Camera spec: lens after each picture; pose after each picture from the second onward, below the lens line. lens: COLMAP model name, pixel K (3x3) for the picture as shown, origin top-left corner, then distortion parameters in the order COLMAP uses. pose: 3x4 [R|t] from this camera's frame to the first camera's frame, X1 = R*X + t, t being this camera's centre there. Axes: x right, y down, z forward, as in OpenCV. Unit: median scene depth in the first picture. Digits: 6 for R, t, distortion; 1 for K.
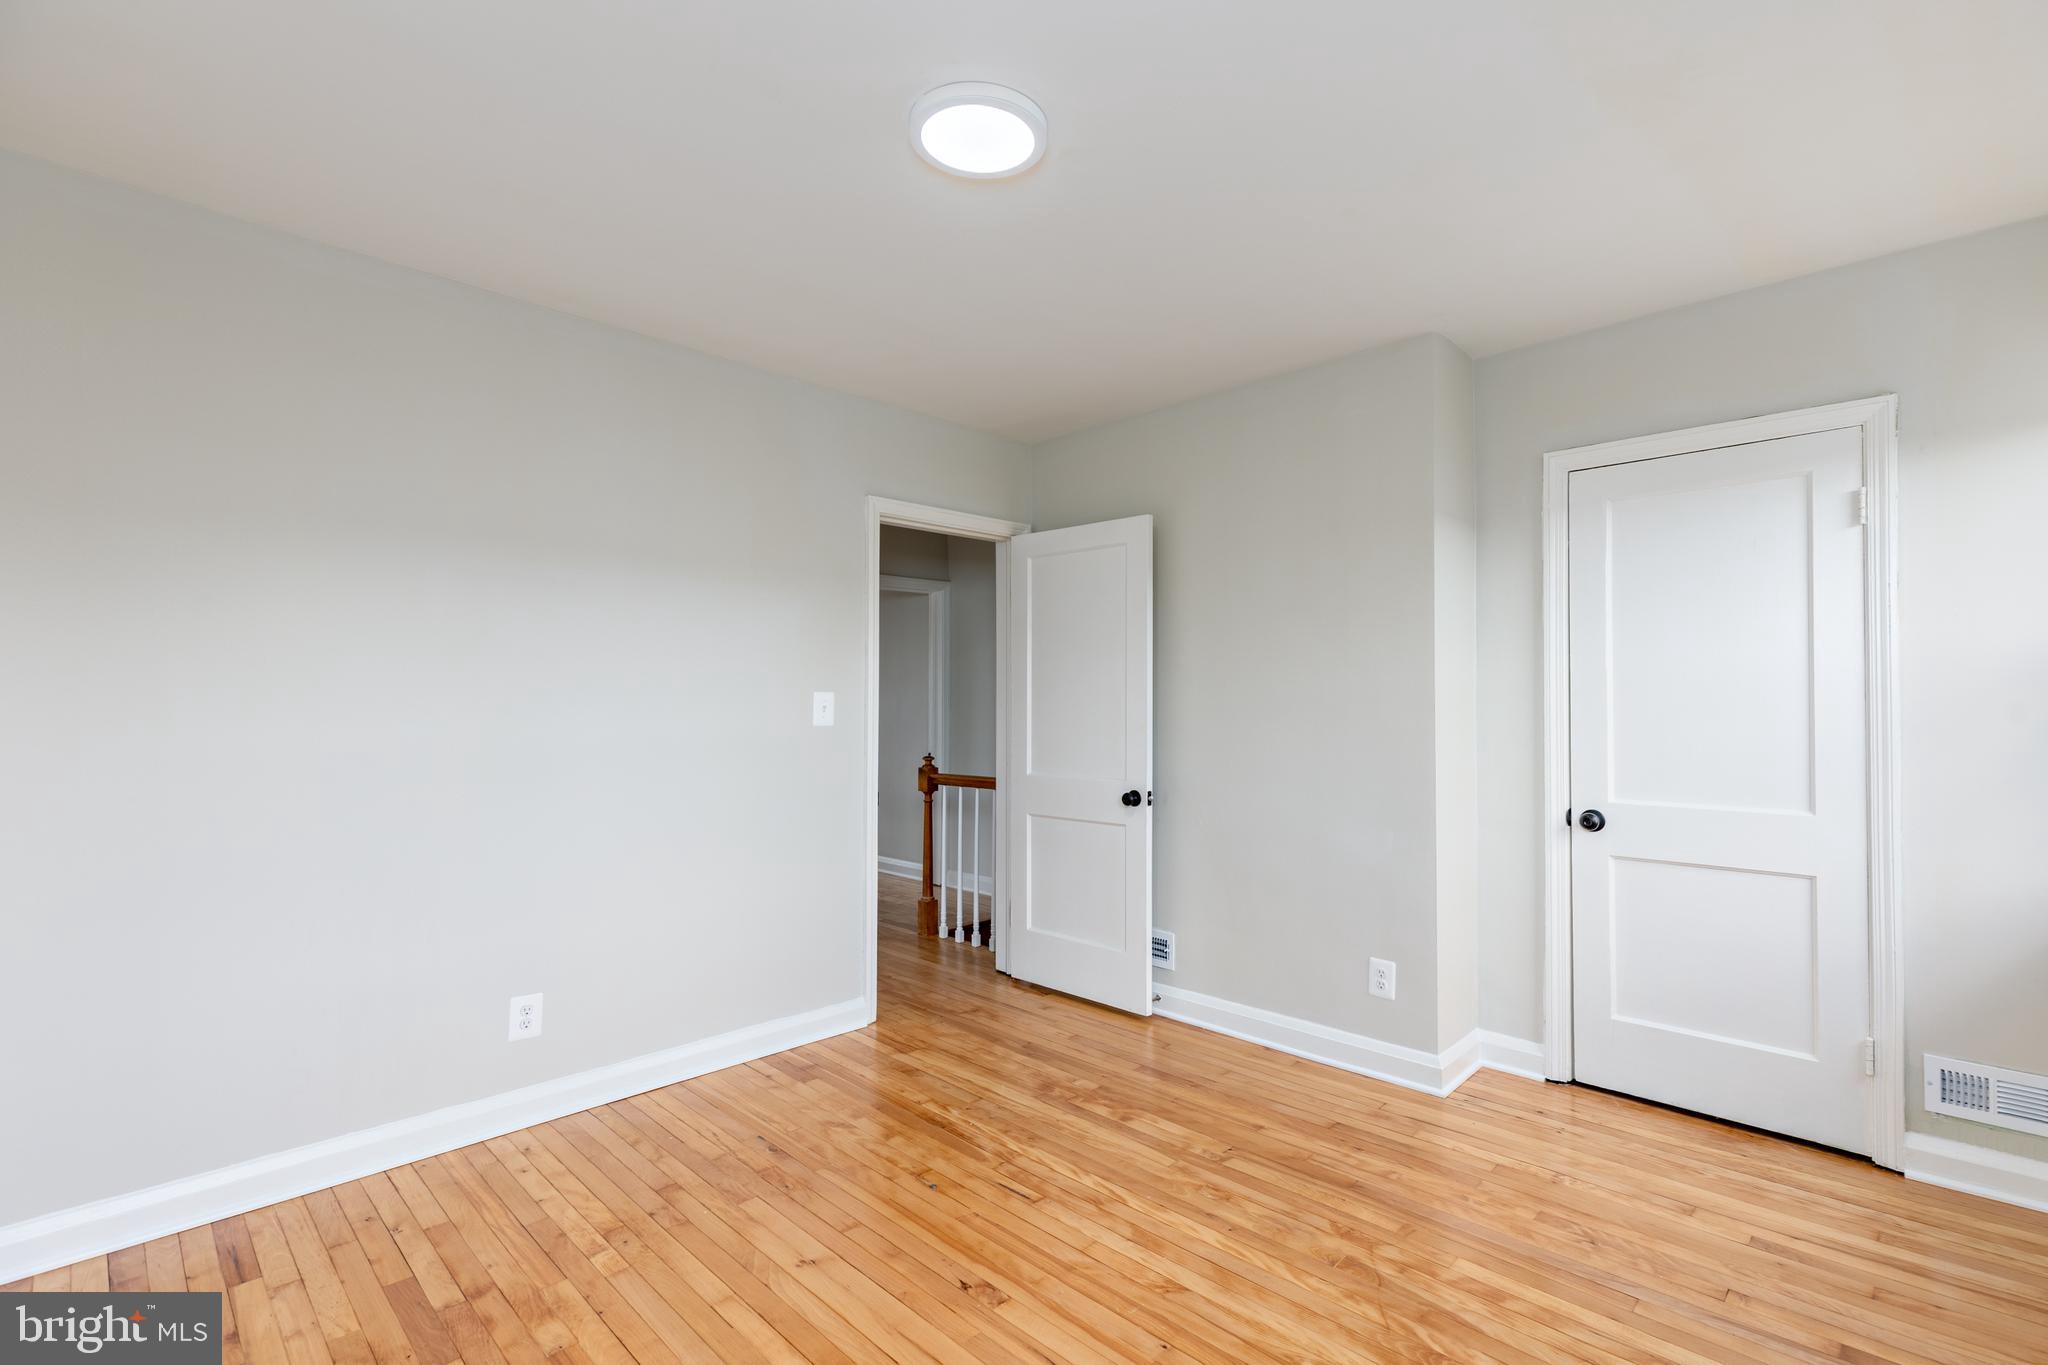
lens RADIAL K [[940.2, 0, 1057.5], [0, 940.2, 688.9], [0, 0, 1]] dist [0.009838, -0.000626]
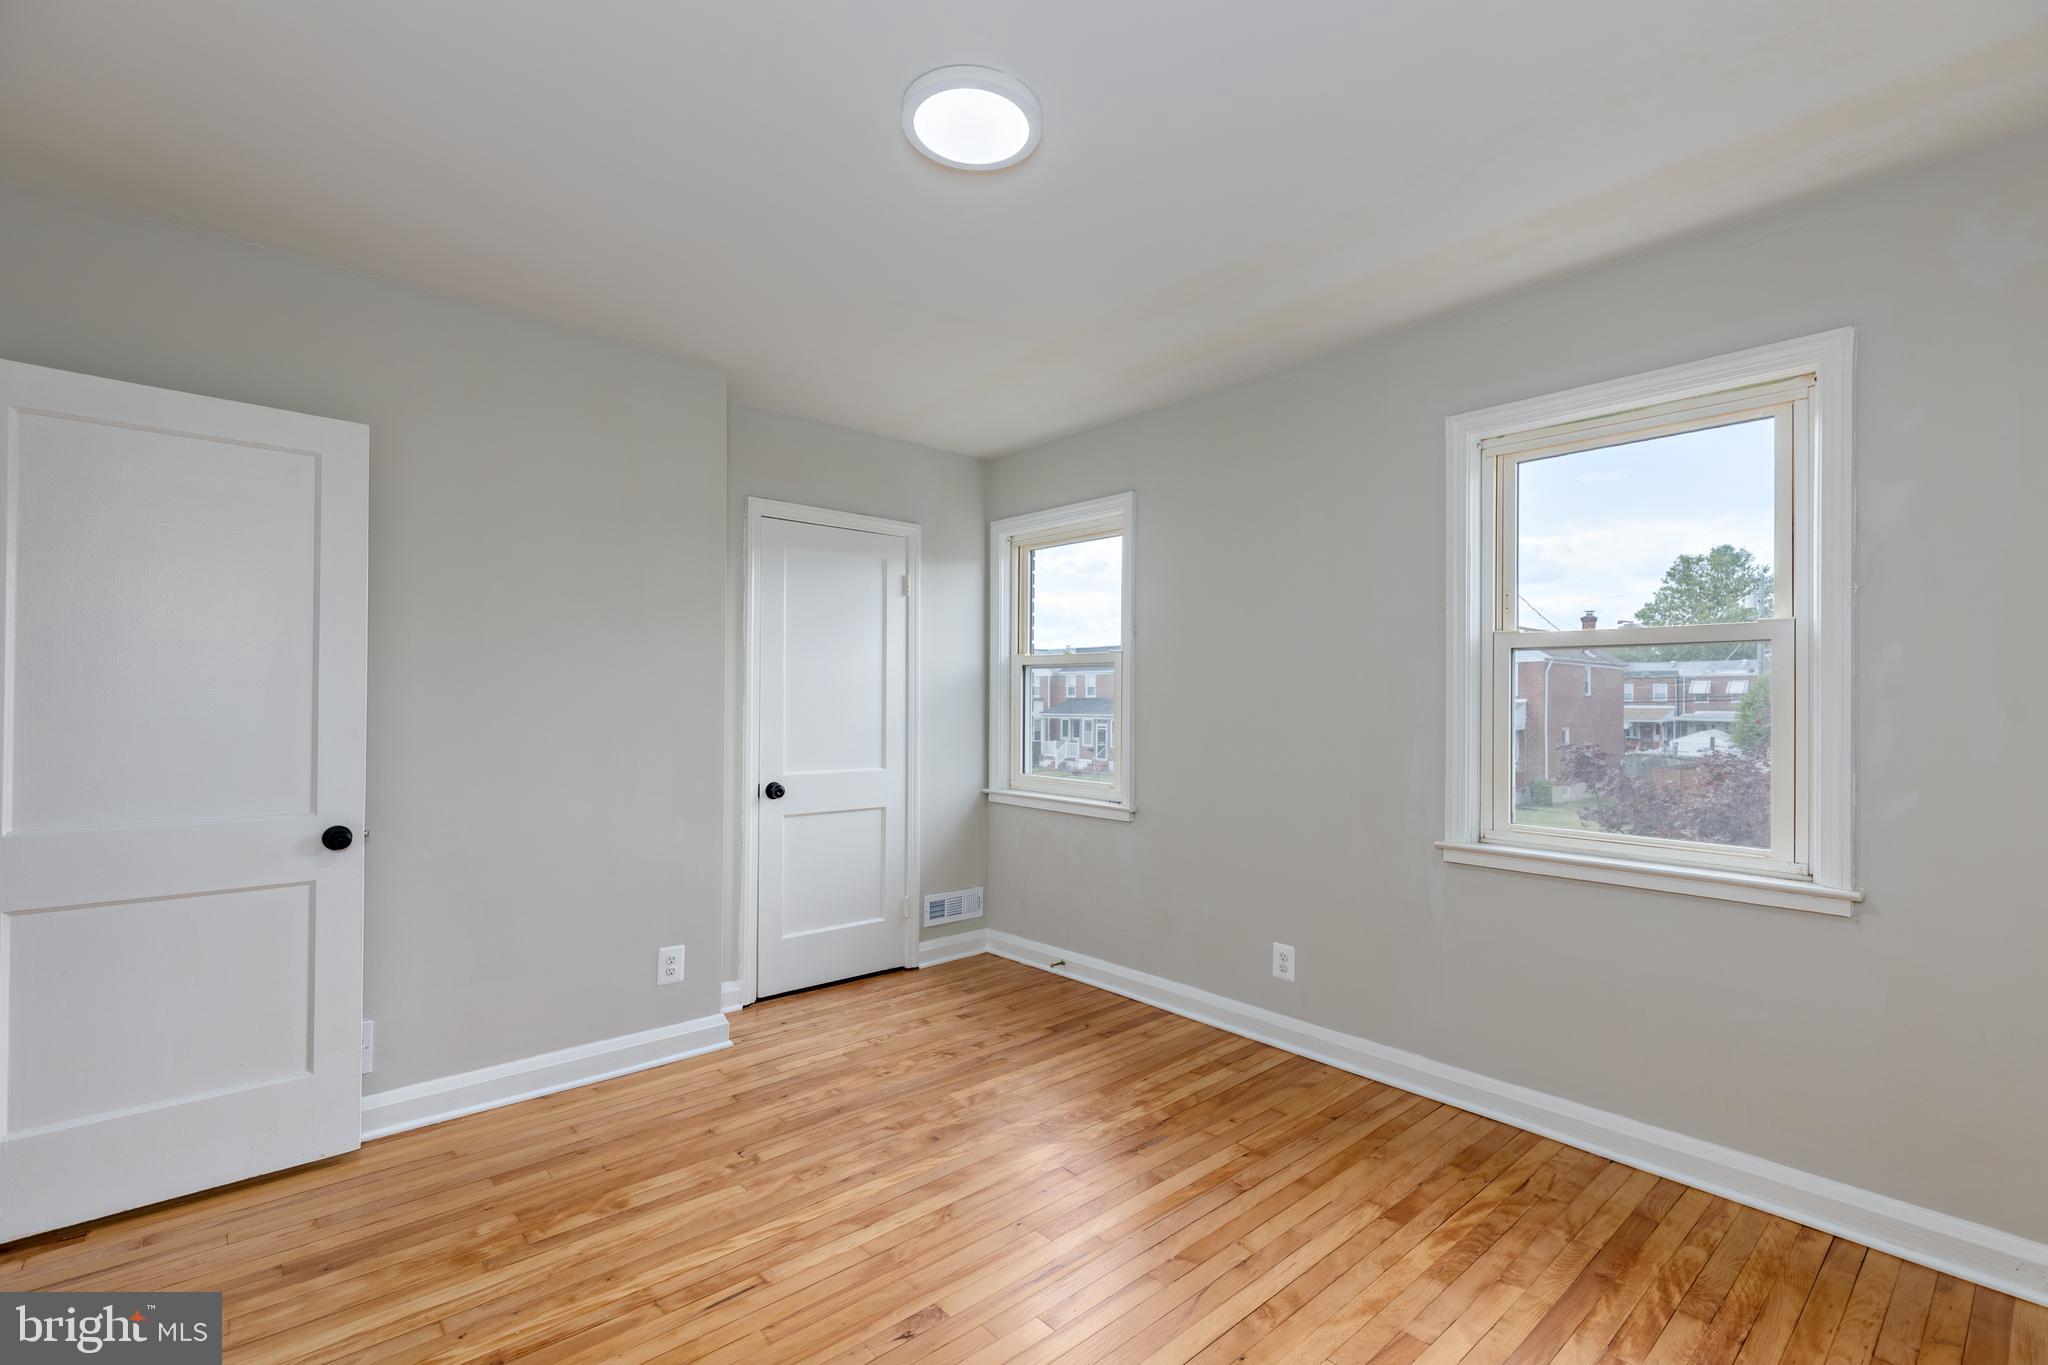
lens RADIAL K [[940.2, 0, 1018.0], [0, 940.2, 689.3], [0, 0, 1]] dist [0.009838, -0.000626]
pose [[0.067724, 0.015129, 0.997589, -0.770621], [-0.020378, 0.999697, -0.013777, 0.012478], [-0.997496, -0.019396, 0.068011, 0.639970]]
